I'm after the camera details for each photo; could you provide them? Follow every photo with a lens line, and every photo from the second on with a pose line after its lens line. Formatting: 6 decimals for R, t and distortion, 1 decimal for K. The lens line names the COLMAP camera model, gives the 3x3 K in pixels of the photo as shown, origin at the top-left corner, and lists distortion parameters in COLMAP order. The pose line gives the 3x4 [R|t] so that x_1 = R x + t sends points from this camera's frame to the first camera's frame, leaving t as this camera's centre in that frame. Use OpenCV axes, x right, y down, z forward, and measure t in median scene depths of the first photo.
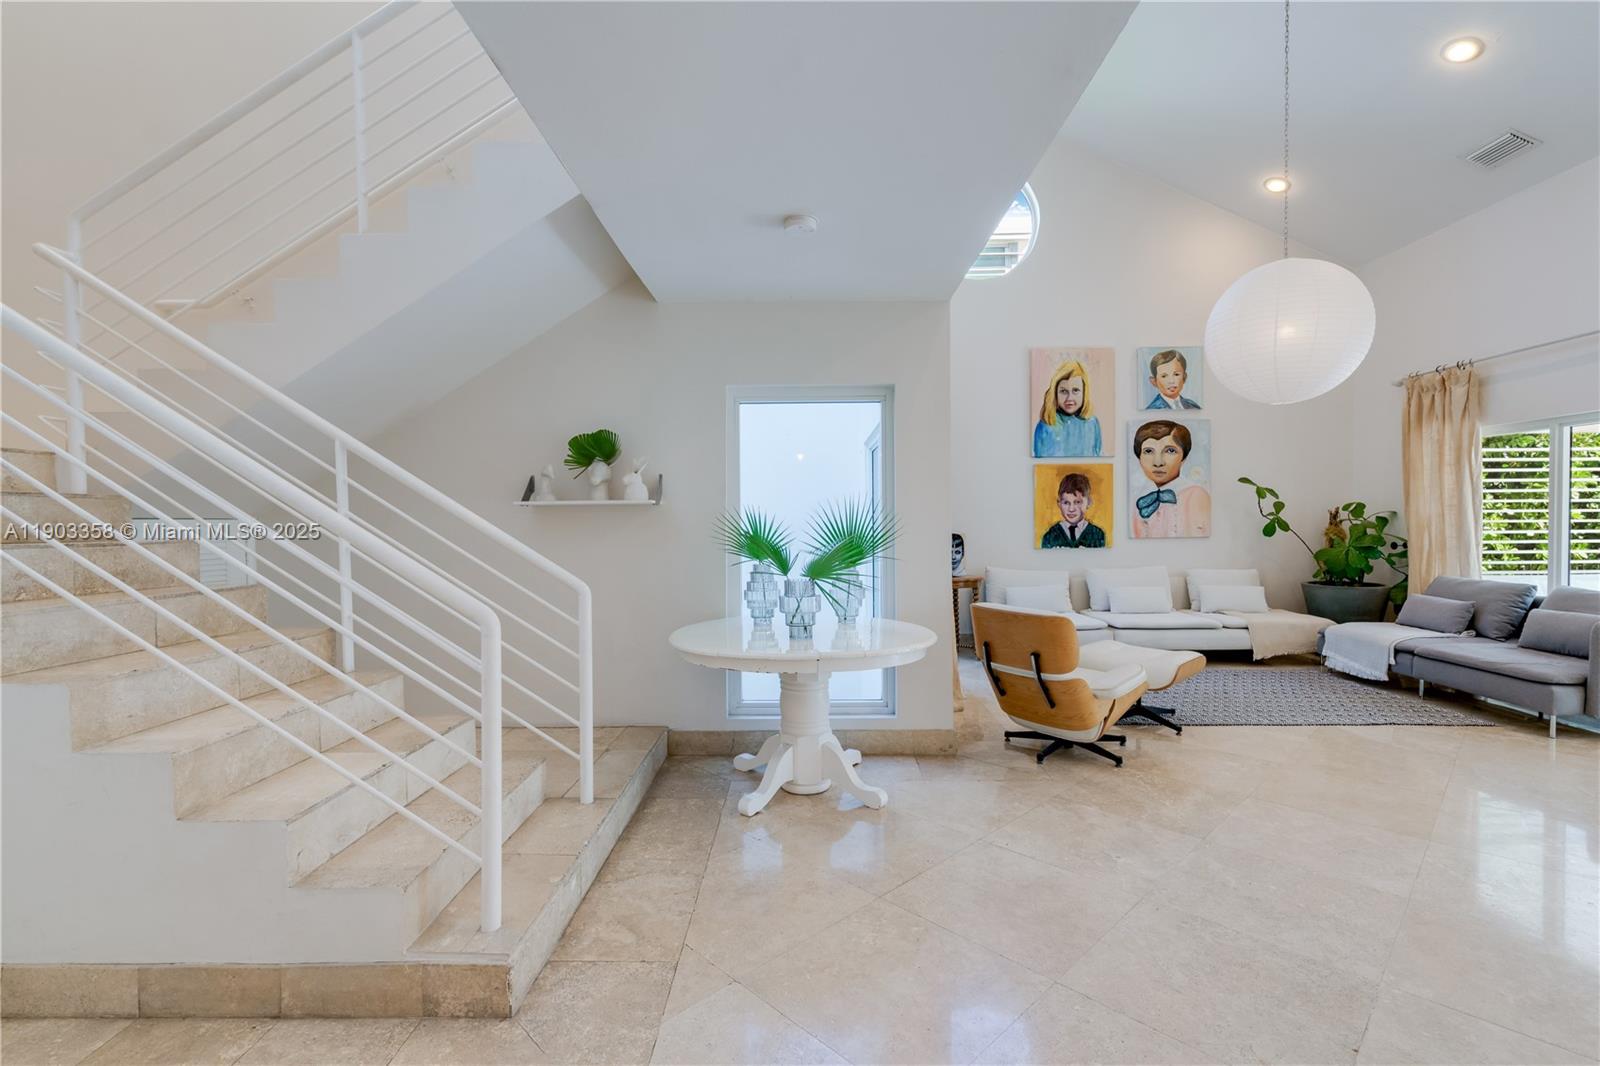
lens RADIAL K [[730.0, 0, 801.6], [0, 730.0, 531.6], [0, 0, 1]] dist [-0.000285, 0.000752]
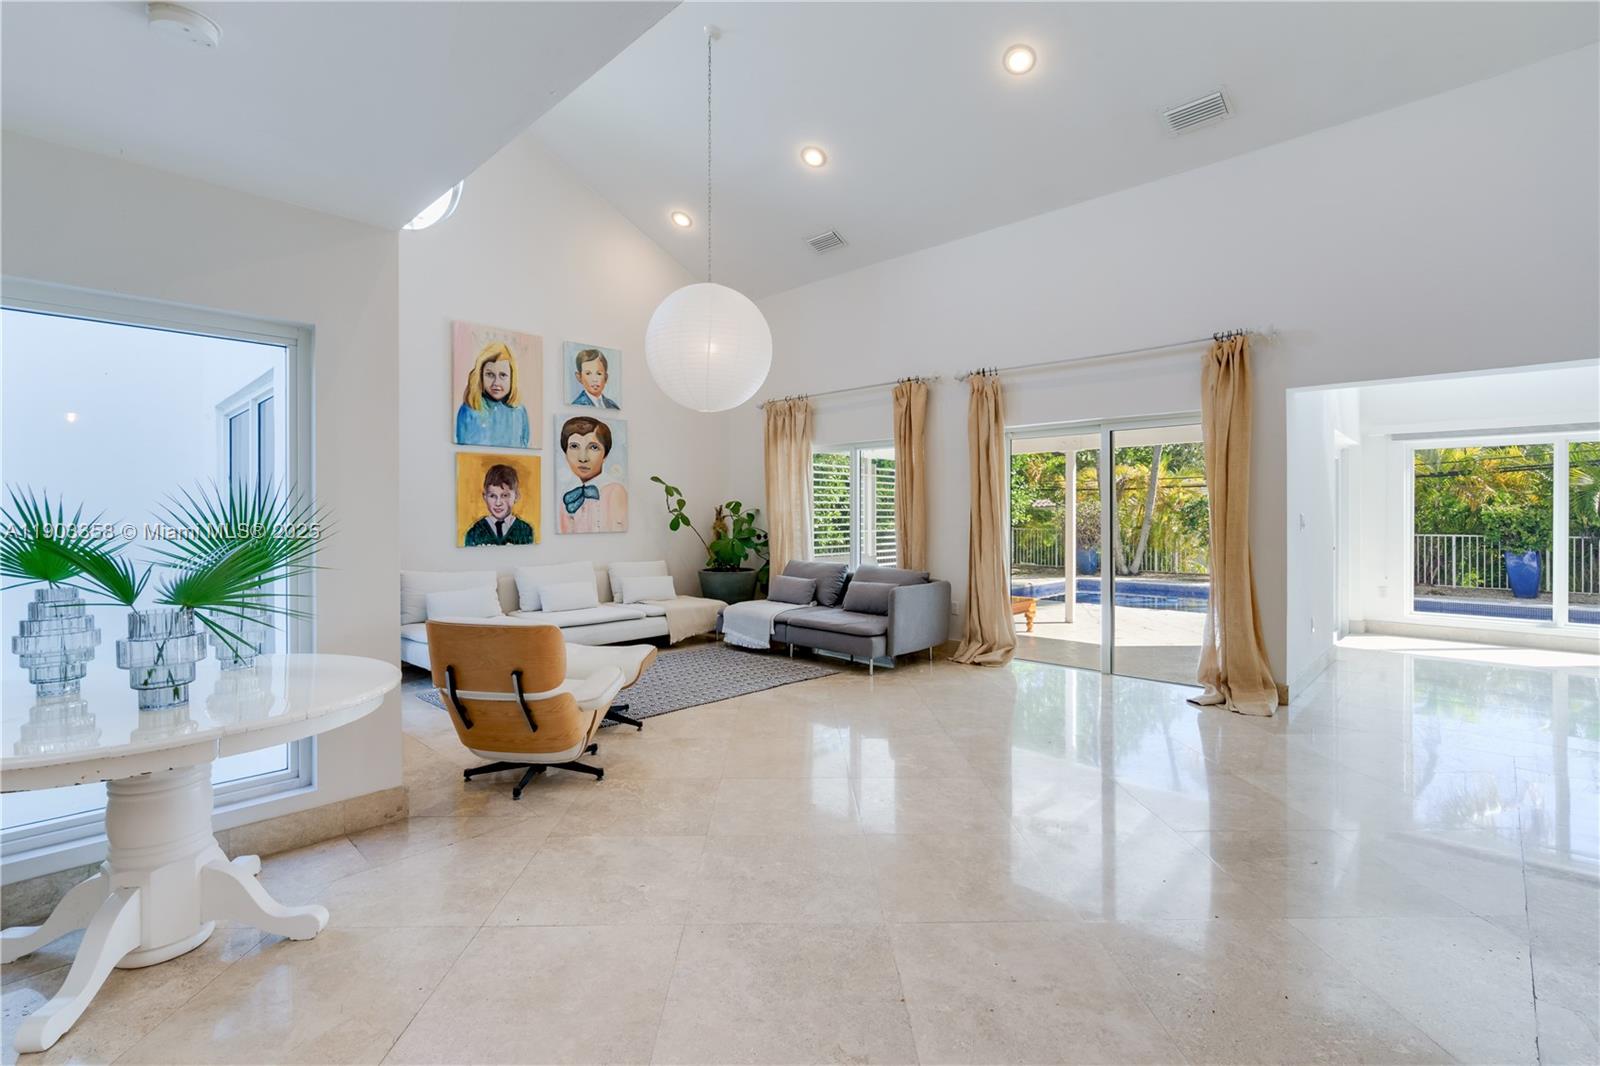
lens RADIAL K [[730.0, 0, 798.1], [0, 730.0, 512.8], [0, 0, 1]] dist [-0.000285, 0.000752]
pose [[0.686192, 0.006673, 0.727390, -0.042066], [0.007225, 0.999846, -0.015989, -0.001149], [-0.727384, 0.016226, 0.686038, 0.098857]]
